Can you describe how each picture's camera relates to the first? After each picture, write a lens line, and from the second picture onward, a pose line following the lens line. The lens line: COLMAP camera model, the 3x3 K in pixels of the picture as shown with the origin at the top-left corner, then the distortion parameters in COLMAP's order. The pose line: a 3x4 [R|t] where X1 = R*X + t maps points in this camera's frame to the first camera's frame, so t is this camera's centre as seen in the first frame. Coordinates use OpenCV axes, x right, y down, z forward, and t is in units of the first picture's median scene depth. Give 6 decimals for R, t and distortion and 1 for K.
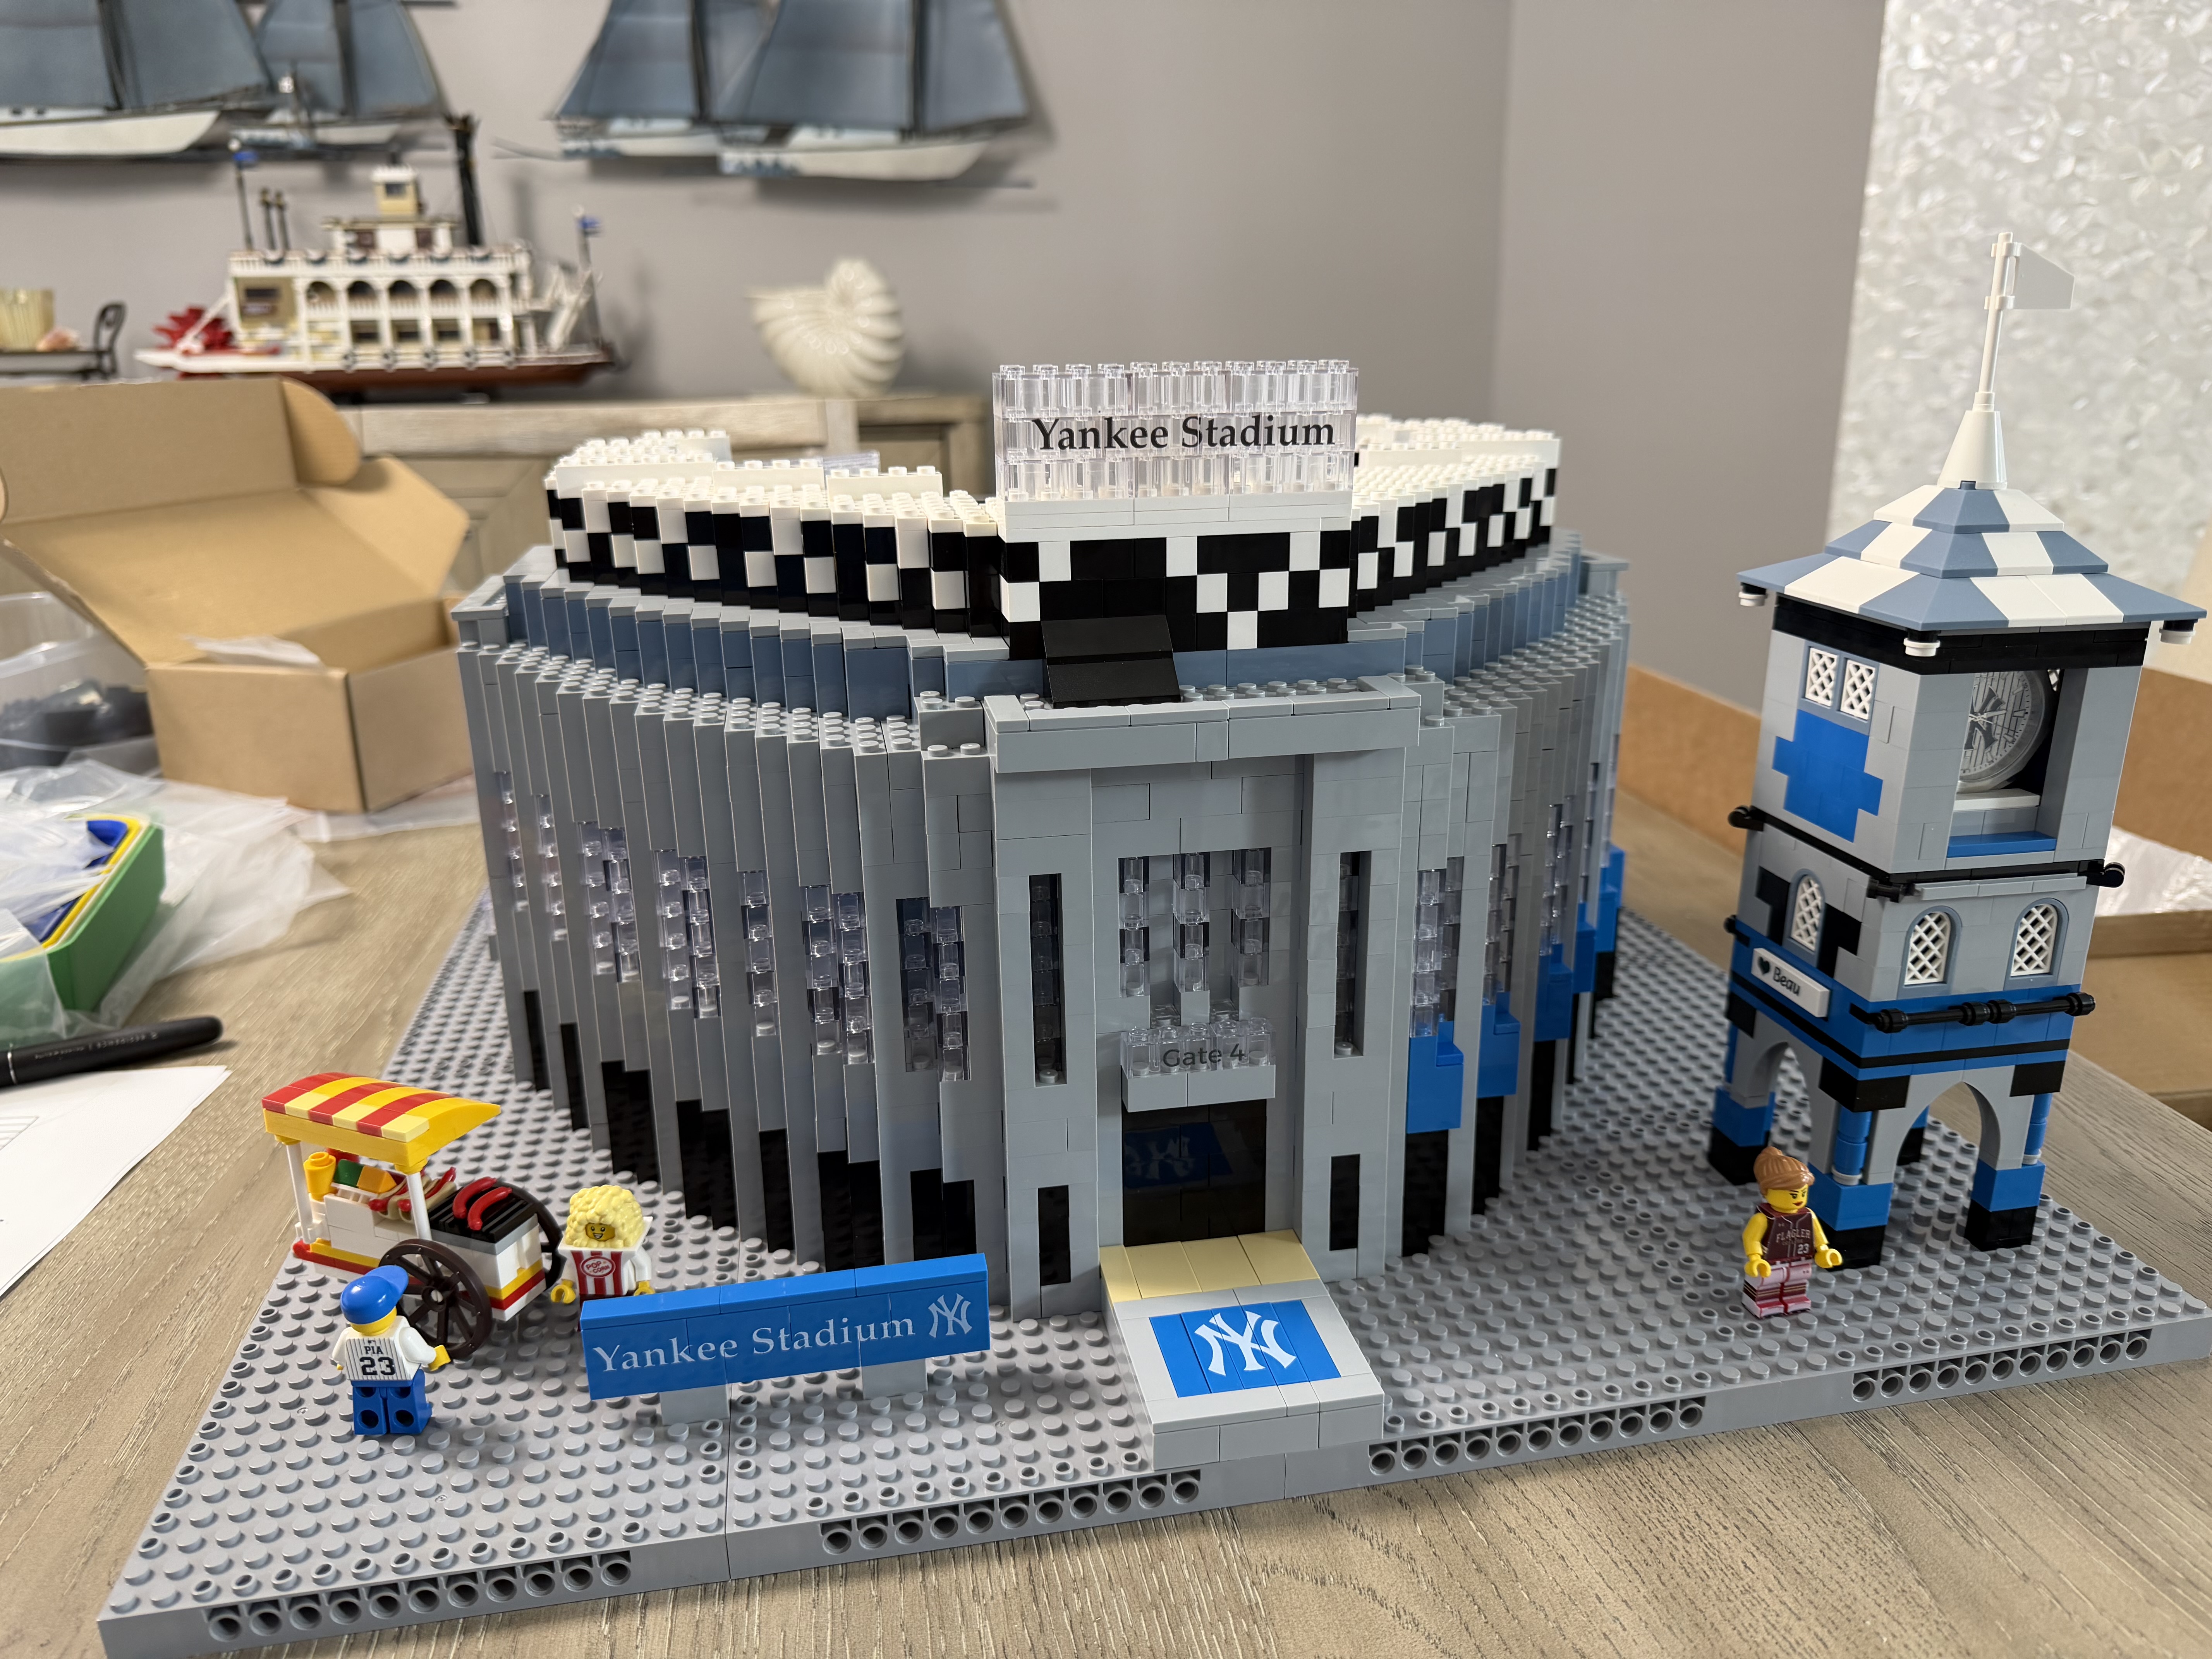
lens RADIAL K [[1618.8, 0, 1121.0], [0, 1618.8, 854.6], [0, 0, 1]] dist [-0.006522, 0.001329]
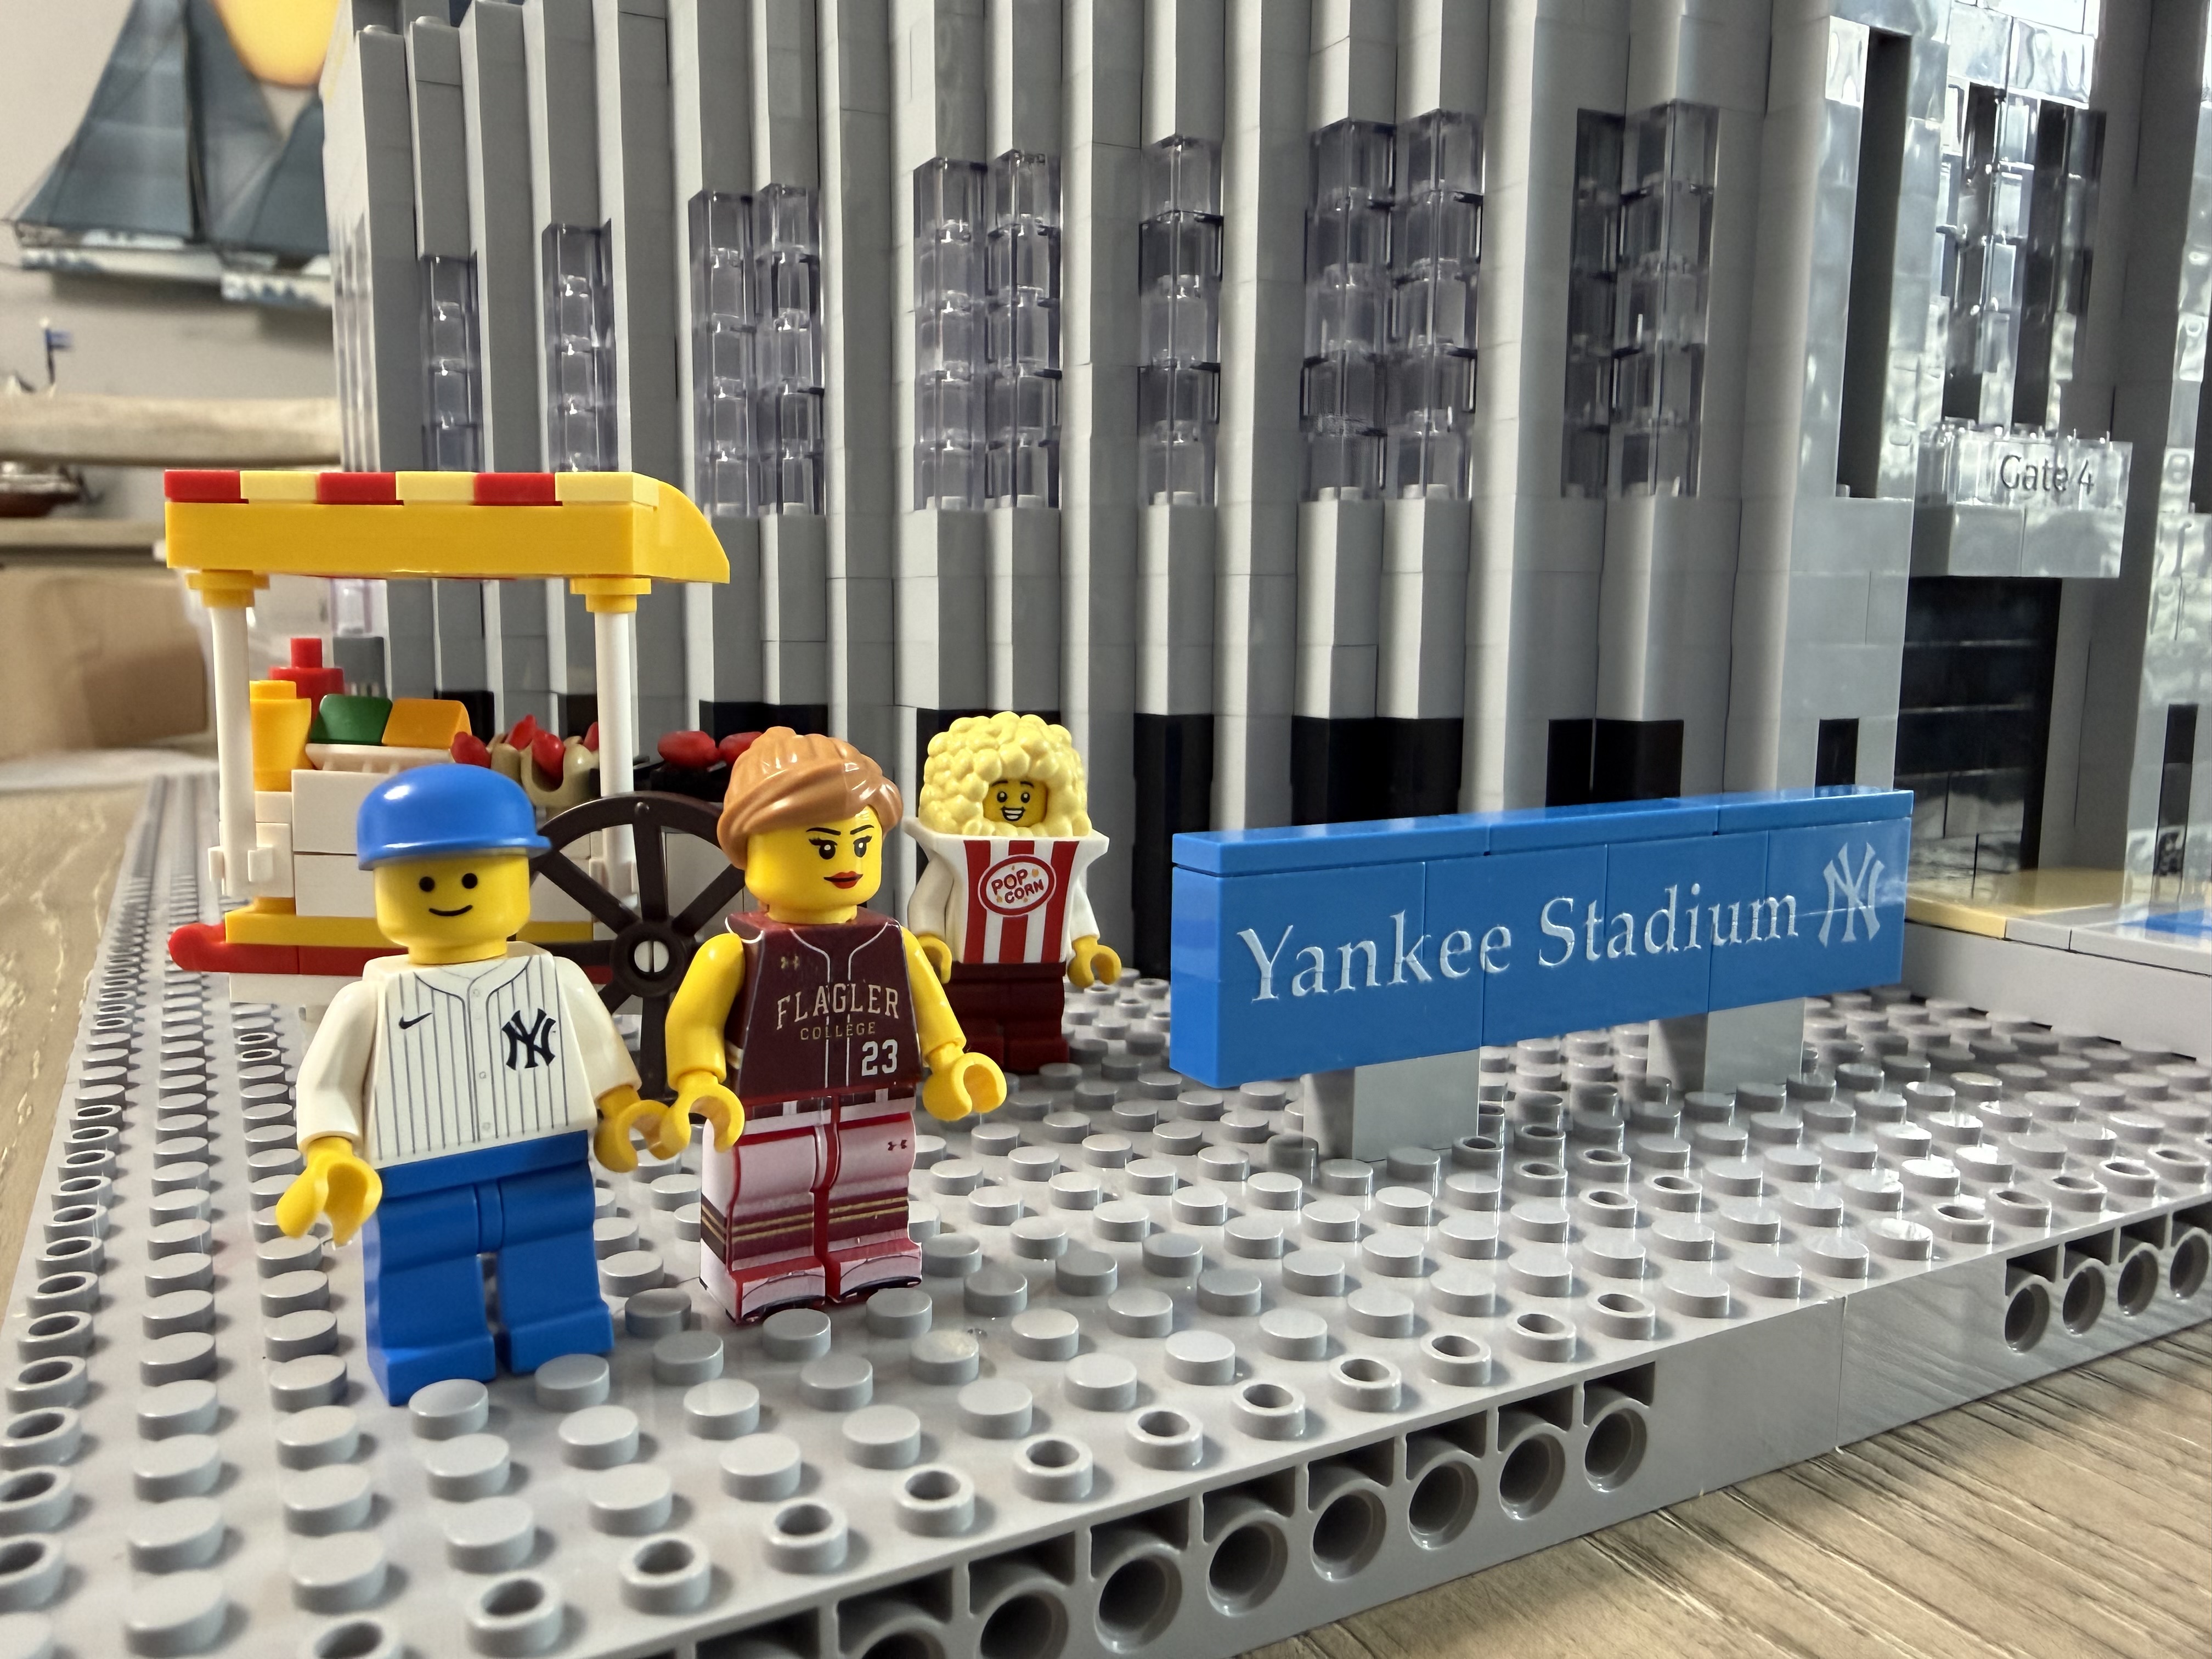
lens RADIAL K [[1618.8, 0, 997.2], [0, 1618.8, 861.6], [0, 0, 1]] dist [-0.006522, 0.001329]
pose [[0.963776, -0.029519, 0.265075, -0.449669], [0.076130, 0.982956, -0.167334, 0.325830], [-0.255617, 0.181453, 0.949597, 0.607514]]
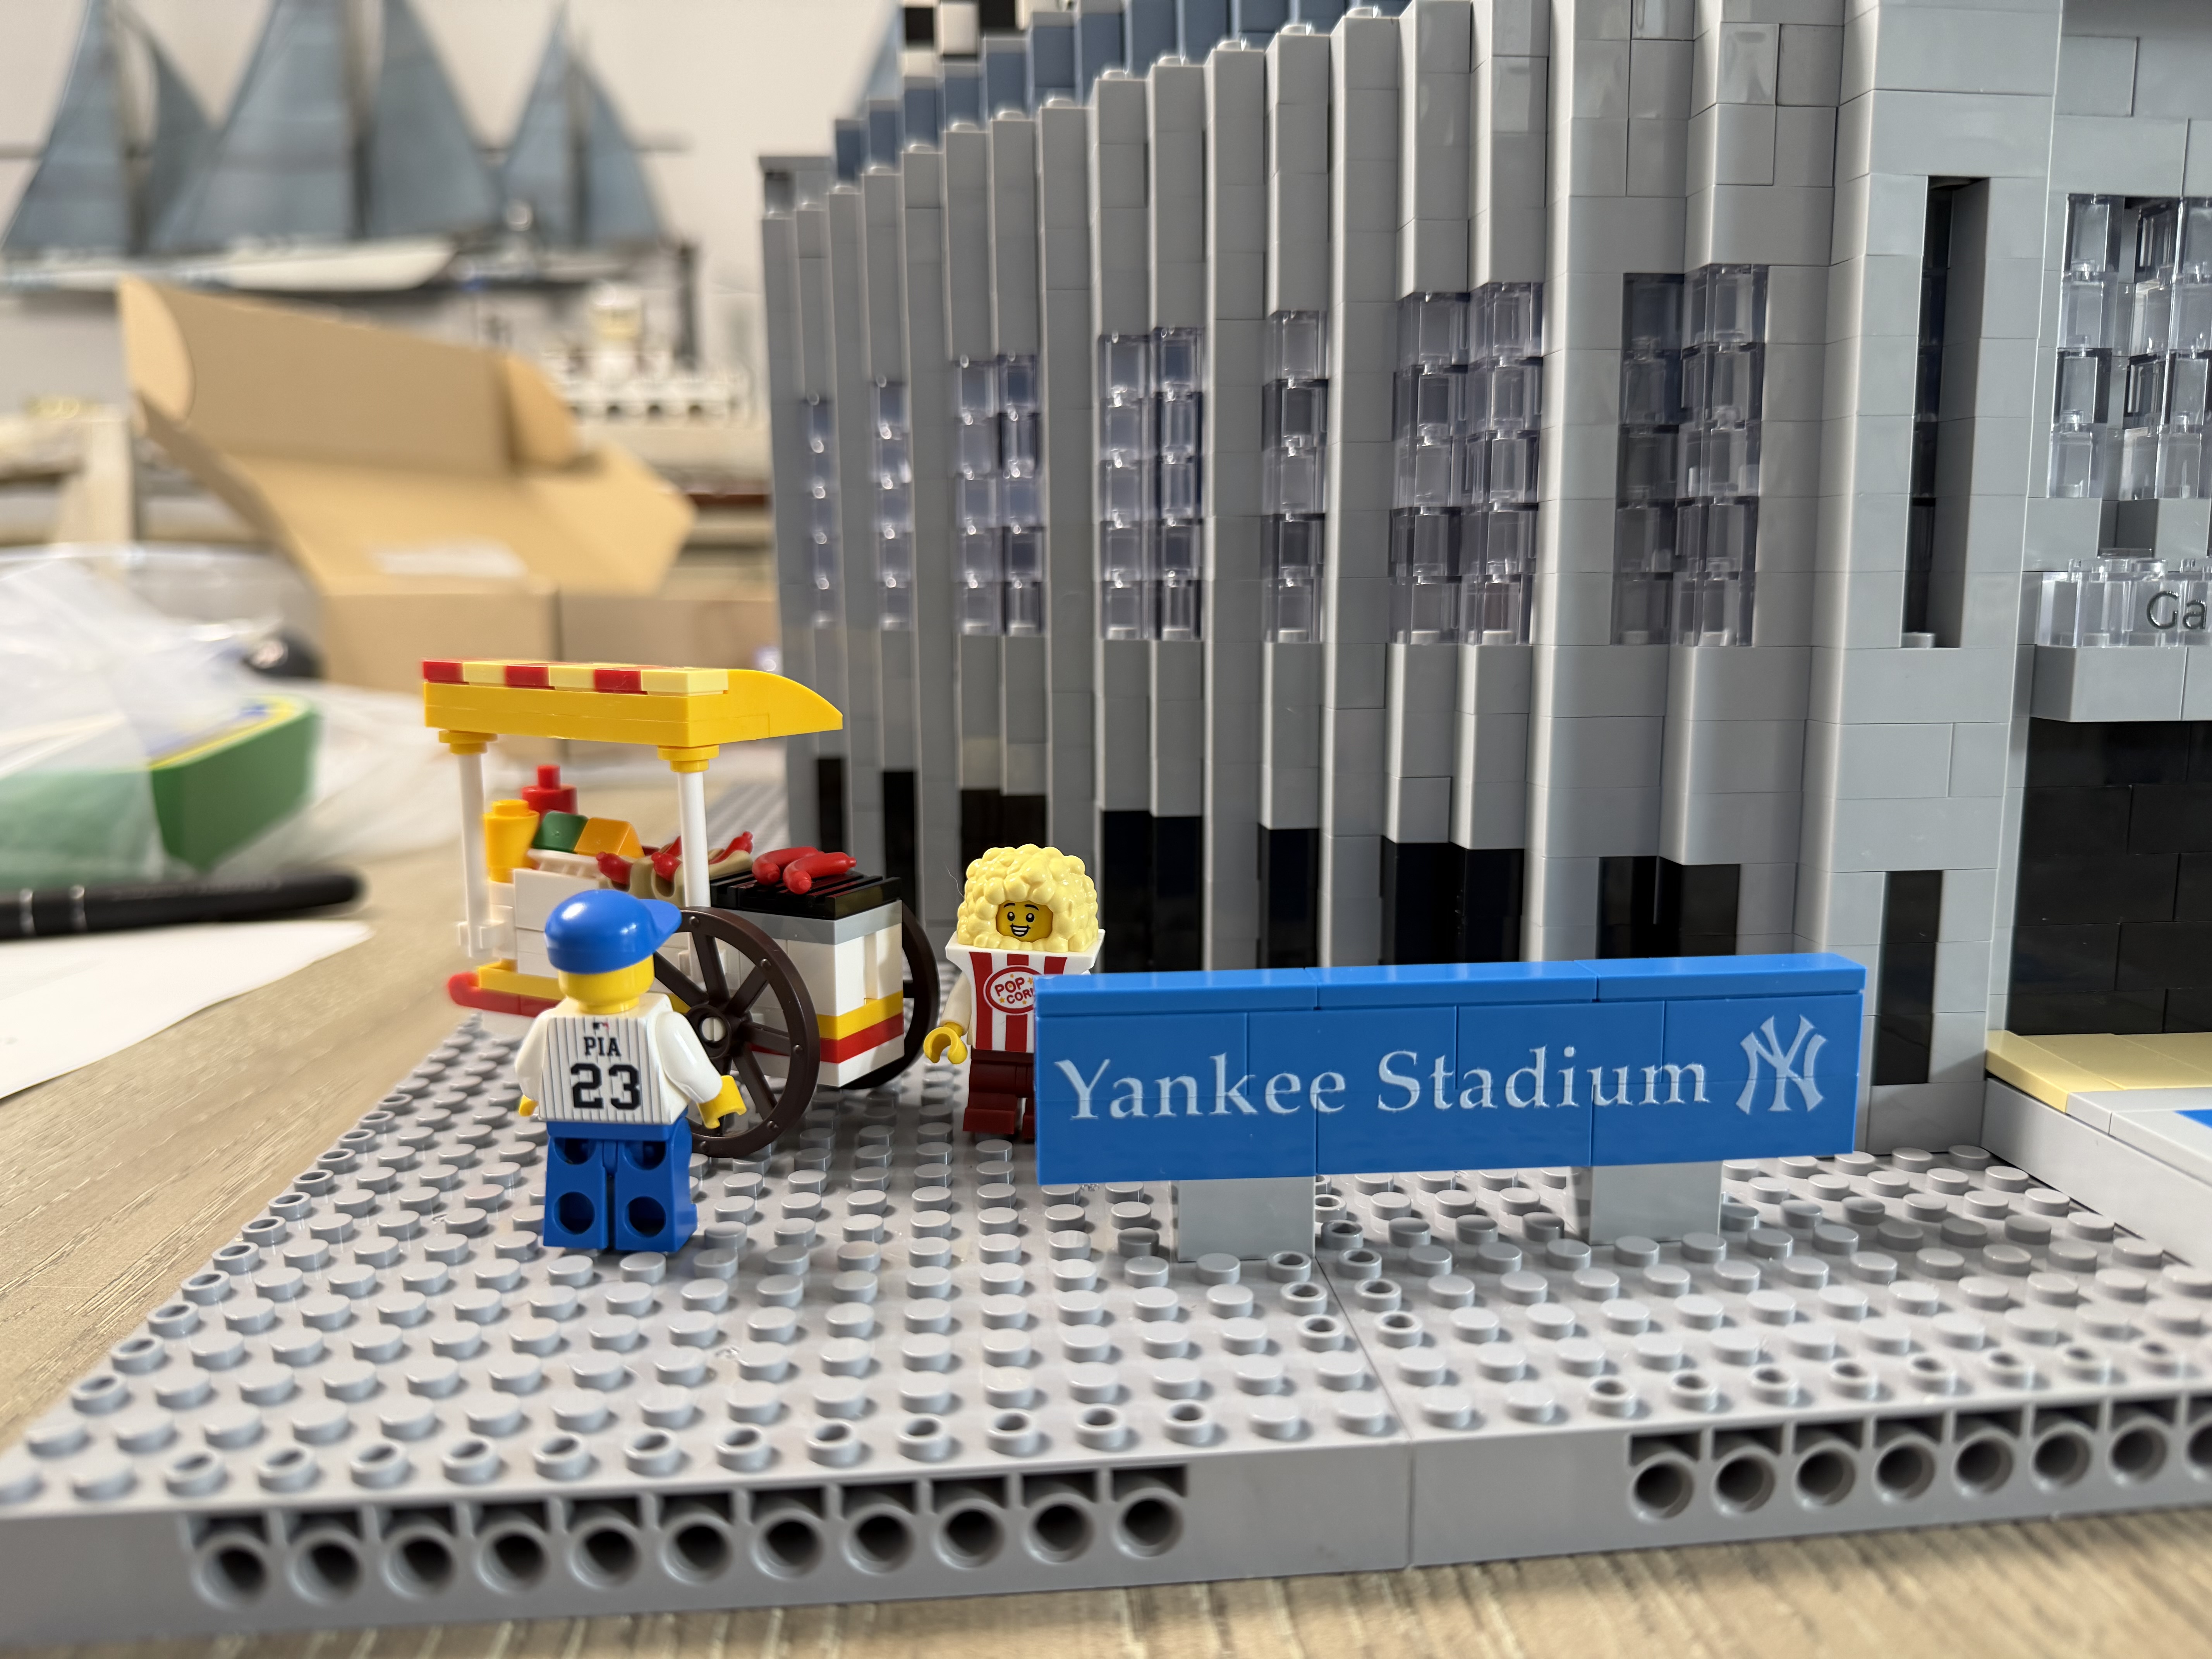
lens RADIAL K [[1640.5, 0, 1102.2], [0, 1640.5, 882.7], [0, 0, 1]] dist [0.023027, -0.053026]
pose [[0.994646, 0.021851, -0.101002, -0.248465], [-0.035848, 0.989655, -0.138914, 0.298314], [0.096922, 0.141791, 0.985140, 0.491158]]
